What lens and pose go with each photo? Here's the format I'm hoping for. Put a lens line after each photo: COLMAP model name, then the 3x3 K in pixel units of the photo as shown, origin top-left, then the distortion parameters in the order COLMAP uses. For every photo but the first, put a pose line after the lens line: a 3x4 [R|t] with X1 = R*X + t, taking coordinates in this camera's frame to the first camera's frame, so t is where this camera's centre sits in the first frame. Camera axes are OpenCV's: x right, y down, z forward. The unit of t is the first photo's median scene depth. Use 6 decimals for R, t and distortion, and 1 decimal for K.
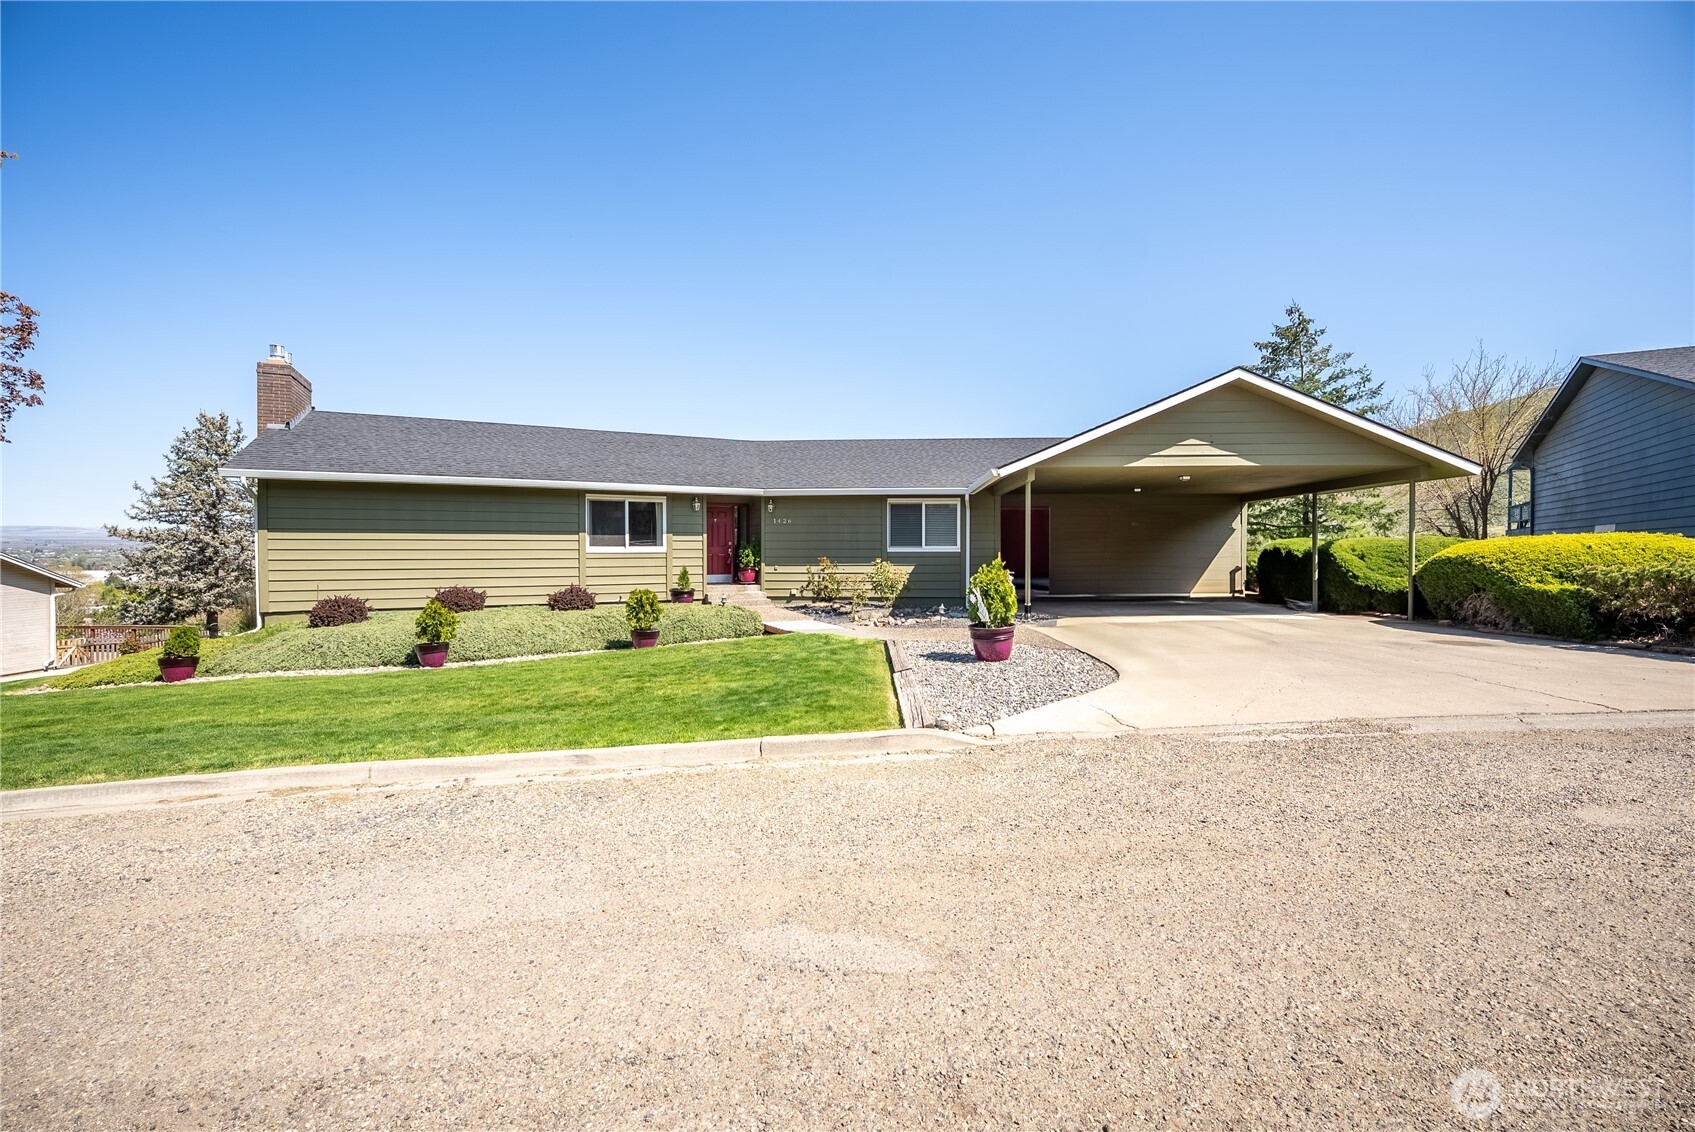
lens RADIAL K [[681.3, 0, 847.5], [0, 681.3, 566.0], [0, 0, 1]] dist [-0.022699, 0.000116]
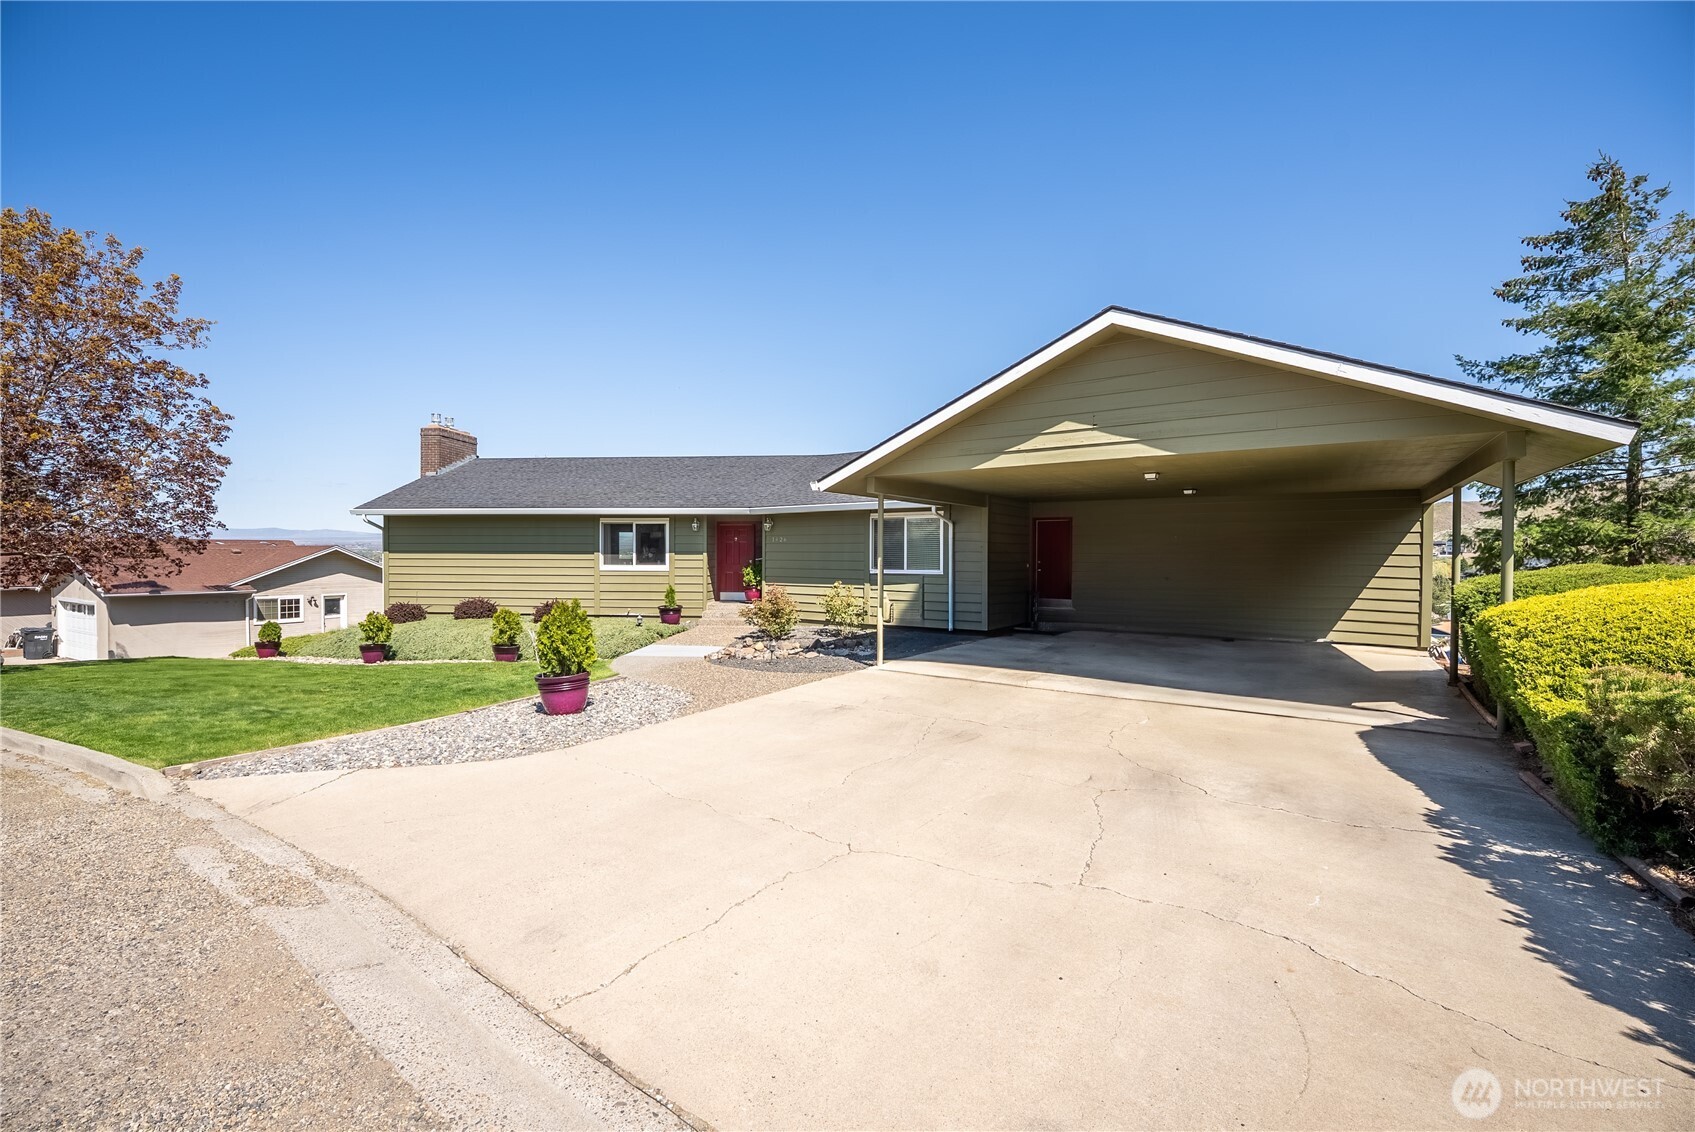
lens RADIAL K [[681.3, 0, 847.5], [0, 681.3, 566.0], [0, 0, 1]] dist [-0.022699, 0.000116]
pose [[0.858362, 0.013486, -0.512868, 0.521516], [-0.017726, 0.999837, -0.003376, -0.028801], [0.512739, 0.011989, 0.858461, 0.233373]]
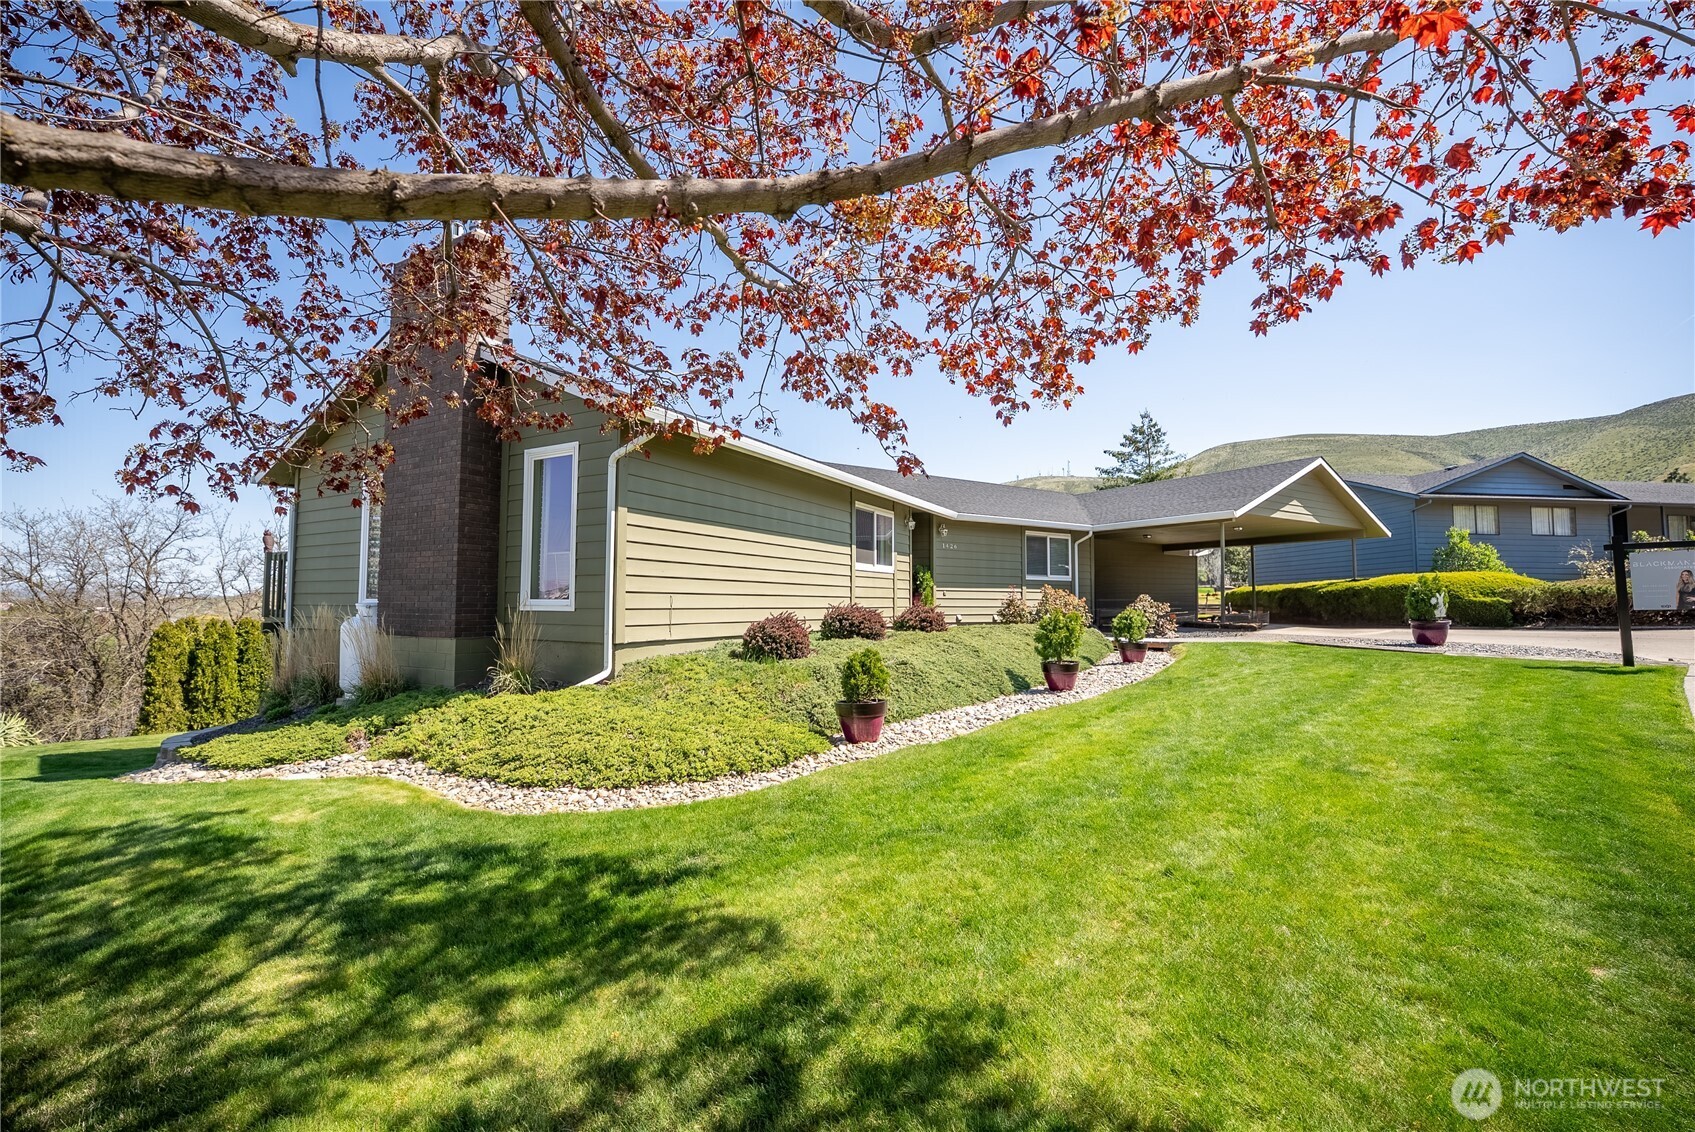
lens RADIAL K [[681.3, 0, 847.5], [0, 681.3, 566.0], [0, 0, 1]] dist [-0.022699, 0.000116]
pose [[0.821129, 0.036223, 0.569592, -0.839174], [0.007006, 0.997269, -0.073520, 0.037525], [-0.570700, 0.064360, 0.818633, 0.293850]]
